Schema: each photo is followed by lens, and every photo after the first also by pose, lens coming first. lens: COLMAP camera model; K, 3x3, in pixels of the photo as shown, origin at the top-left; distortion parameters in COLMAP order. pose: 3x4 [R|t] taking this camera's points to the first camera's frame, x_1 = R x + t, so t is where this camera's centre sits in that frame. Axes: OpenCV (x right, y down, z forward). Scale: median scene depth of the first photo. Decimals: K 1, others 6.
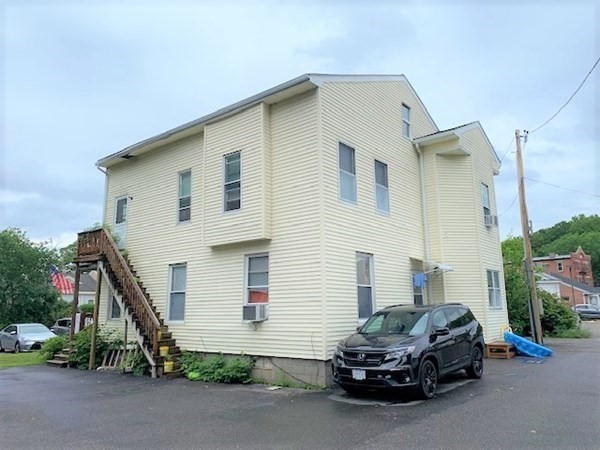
lens RADIAL K [[458.4, 0, 300.0], [0, 458.4, 225.0], [0, 0, 1]] dist [0.074490, -0.117164]
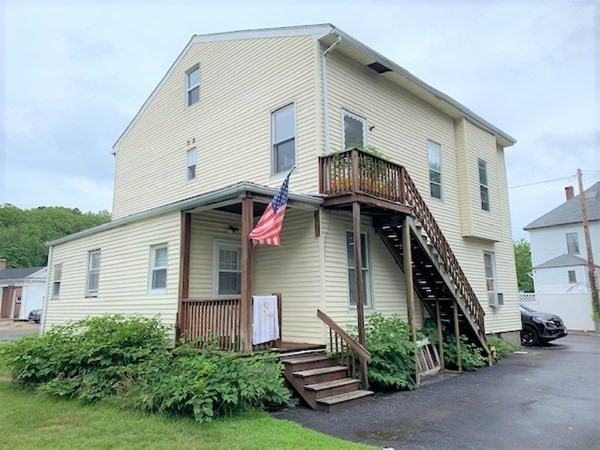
lens RADIAL K [[462.4, 0, 300.0], [0, 462.4, 225.0], [0, 0, 1]] dist [0.008842, 0.000182]
pose [[0.098806, 0.179117, 0.978854, -1.313132], [-0.167907, 0.972564, -0.161017, 0.266517], [-0.980839, -0.148447, 0.126170, 1.294291]]
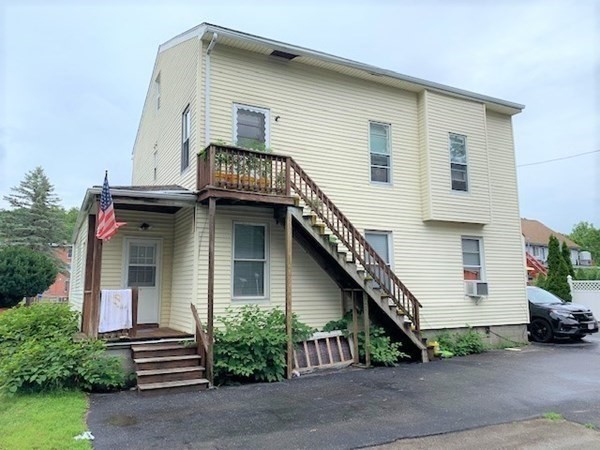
lens RADIAL K [[458.4, 0, 300.0], [0, 458.4, 225.0], [0, 0, 1]] dist [0.074490, -0.117164]
pose [[0.396687, 0.138734, 0.907410, -1.215406], [-0.160397, 0.983782, -0.080291, 0.184112], [-0.903832, -0.113695, 0.412506, 0.880544]]
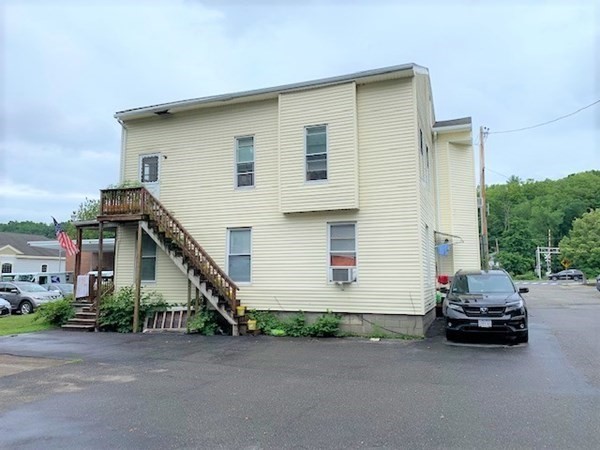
lens RADIAL K [[458.4, 0, 300.0], [0, 458.4, 225.0], [0, 0, 1]] dist [0.074490, -0.117164]
pose [[0.951136, 0.041875, 0.305919, -0.502461], [-0.062440, 0.996377, 0.057748, 0.012697], [-0.302392, -0.074028, 0.950305, -0.009283]]
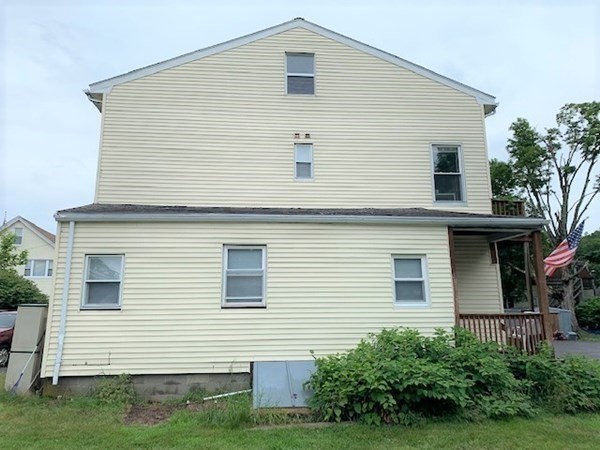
lens RADIAL K [[458.4, 0, 300.0], [0, 458.4, 225.0], [0, 0, 1]] dist [0.074490, -0.117164]
pose [[-0.700826, 0.149901, 0.697404, -0.968002], [-0.110798, 0.942930, -0.314016, 0.422276], [-0.704675, -0.297342, -0.644221, 2.249037]]
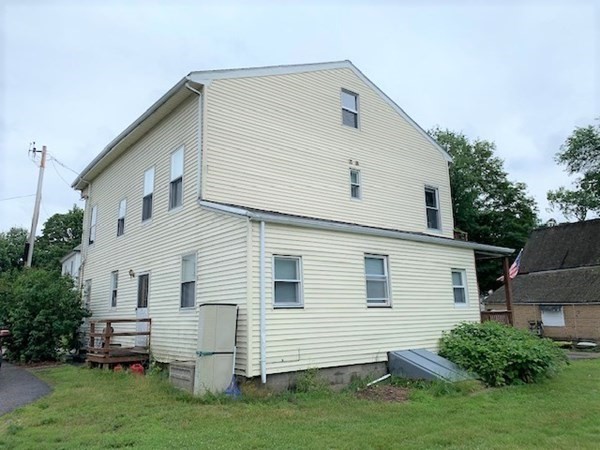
lens RADIAL K [[458.4, 0, 300.0], [0, 458.4, 225.0], [0, 0, 1]] dist [0.074490, -0.117164]
pose [[-0.977367, 0.072071, 0.198895, -0.427117], [-0.004829, 0.932333, -0.361568, 0.496045], [-0.211495, -0.354345, -0.910884, 2.675923]]
